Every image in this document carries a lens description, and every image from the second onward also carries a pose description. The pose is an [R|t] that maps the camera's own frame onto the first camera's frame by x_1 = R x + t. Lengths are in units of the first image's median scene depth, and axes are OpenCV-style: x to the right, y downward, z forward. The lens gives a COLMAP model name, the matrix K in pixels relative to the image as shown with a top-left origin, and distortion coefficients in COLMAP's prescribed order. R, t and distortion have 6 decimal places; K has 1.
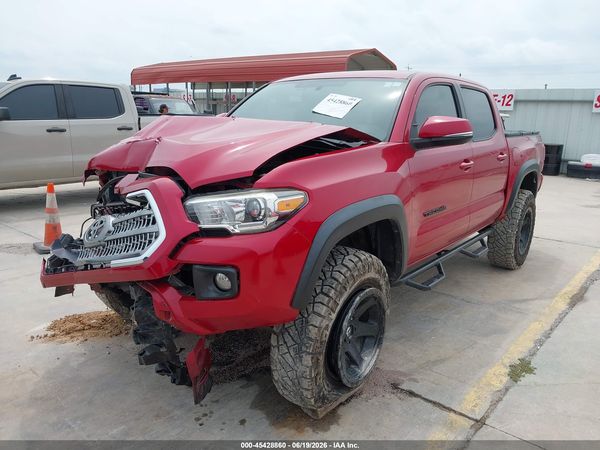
lens RADIAL K [[474.8, 0, 294.7], [0, 474.8, 224.8], [0, 0, 1]] dist [0.028739, -0.052017]
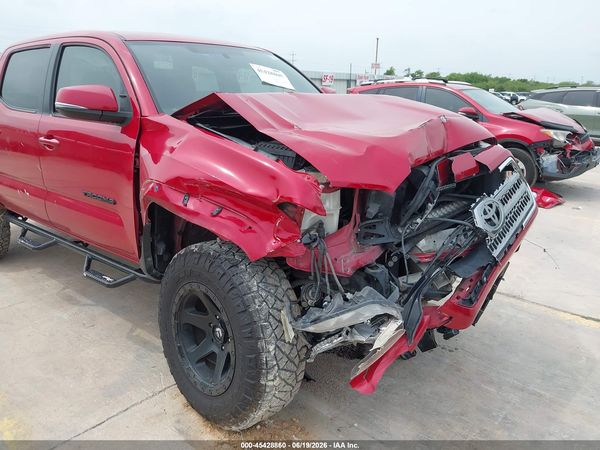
lens RADIAL K [[474.8, 0, 300.3], [0, 474.8, 229.1], [0, 0, 1]] dist [0.028739, -0.052017]
pose [[0.031702, -0.306535, 0.951331, -1.083078], [0.221649, 0.930267, 0.292361, -0.264638], [-0.974611, 0.201594, 0.097434, 1.031191]]
